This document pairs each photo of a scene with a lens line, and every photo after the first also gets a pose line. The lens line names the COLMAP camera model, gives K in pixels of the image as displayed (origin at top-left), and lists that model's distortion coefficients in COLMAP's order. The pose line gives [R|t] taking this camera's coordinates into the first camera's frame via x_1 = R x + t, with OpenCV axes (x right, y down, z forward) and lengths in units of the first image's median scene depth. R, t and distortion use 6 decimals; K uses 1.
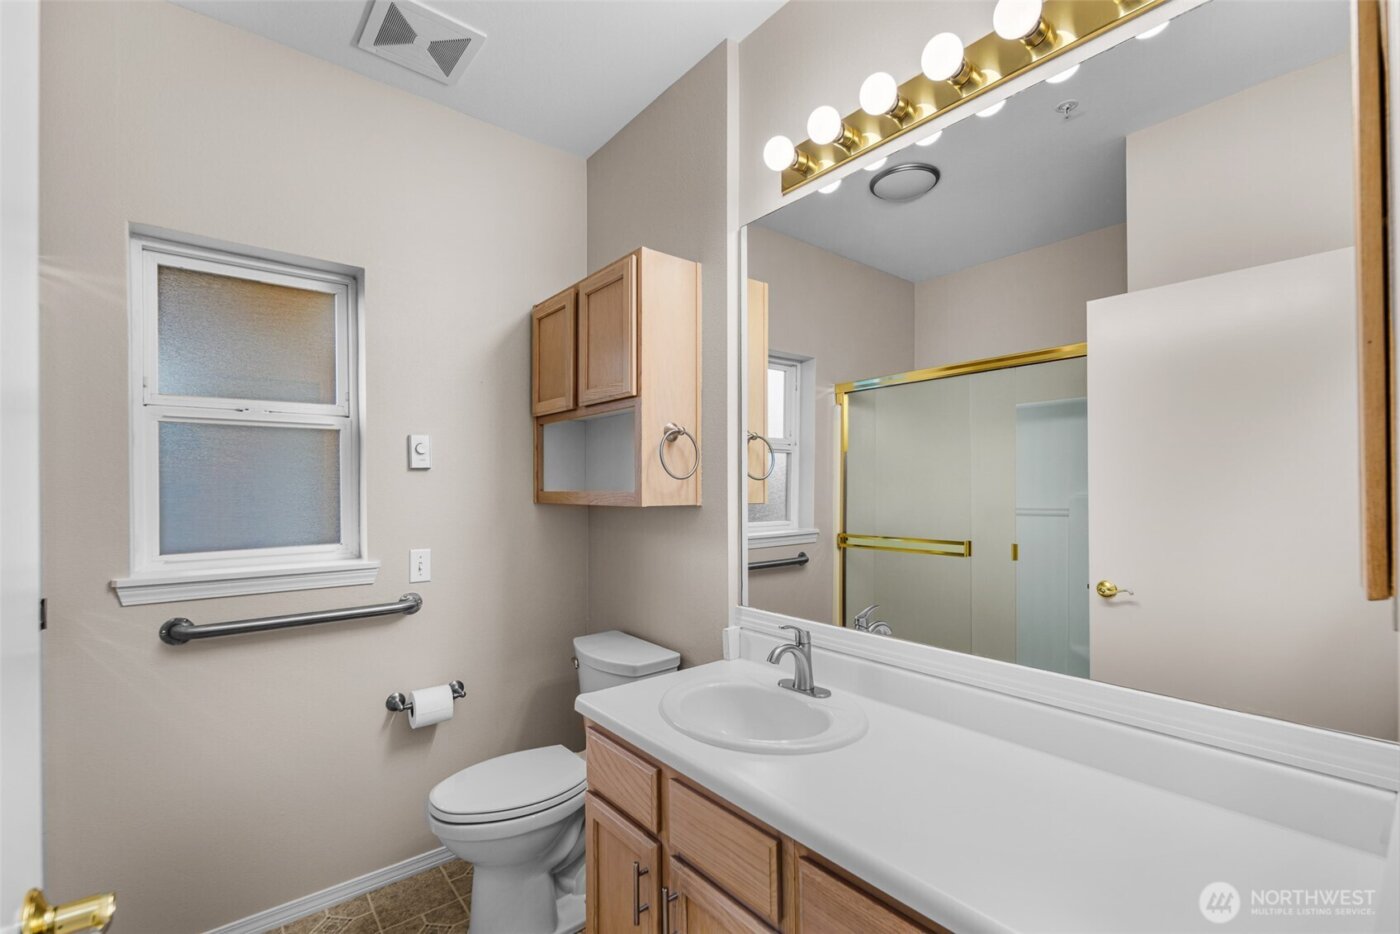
lens RADIAL K [[615.1, 0, 703.9], [0, 615.1, 491.5], [0, 0, 1]] dist [0.001323, -0.000355]
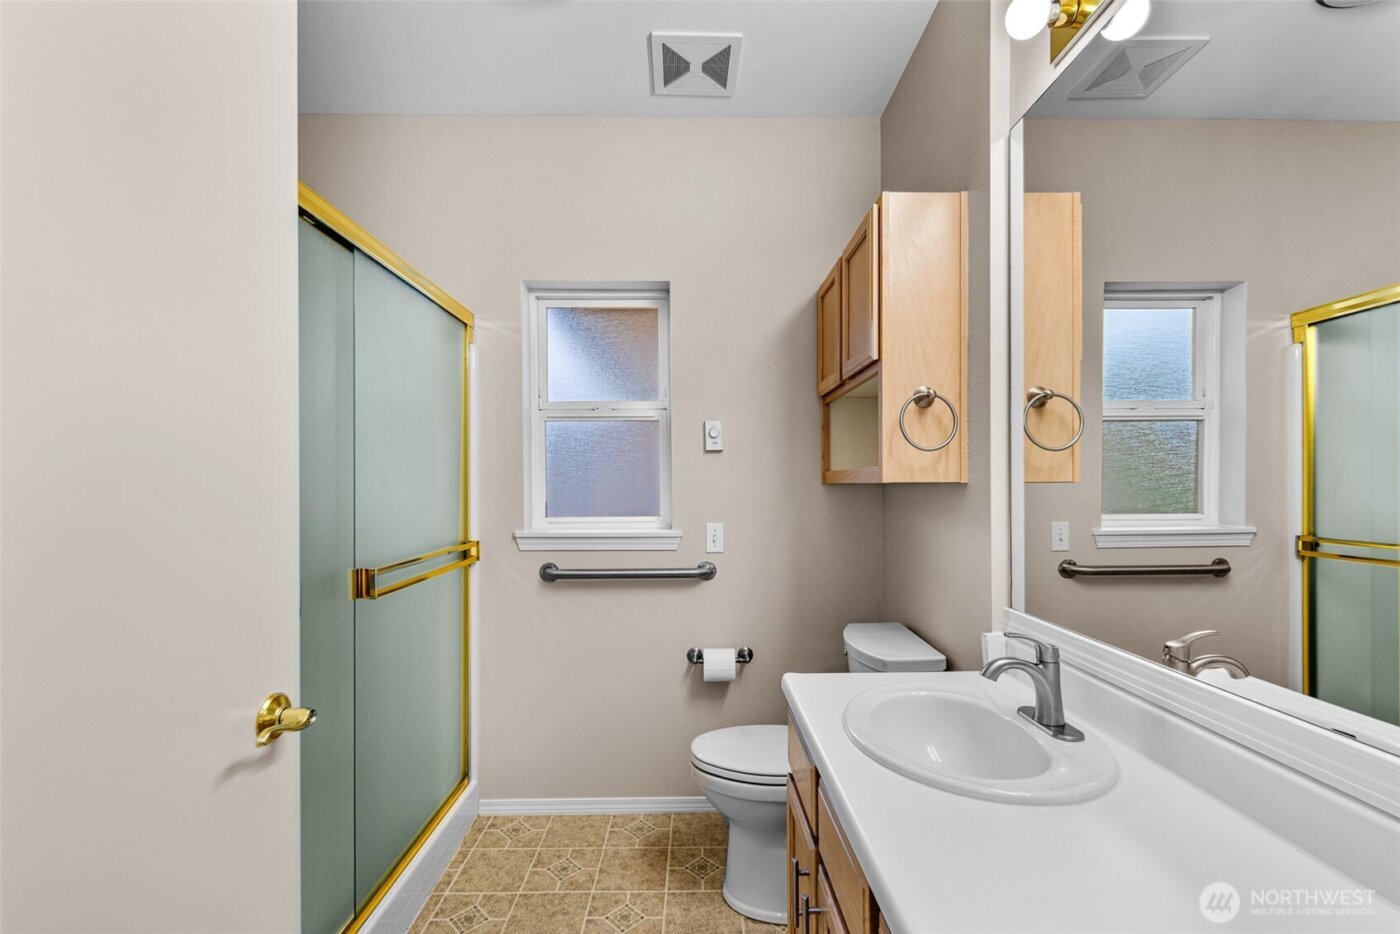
lens RADIAL K [[610.3, 0, 699.3], [0, 610.3, 487.7], [0, 0, 1]] dist [0.003193, -0.000032]
pose [[0.782742, 0.005012, -0.622327, 0.222796], [-0.002467, 0.999985, 0.004951, 0.026032], [0.622342, -0.002340, 0.782742, 0.123925]]
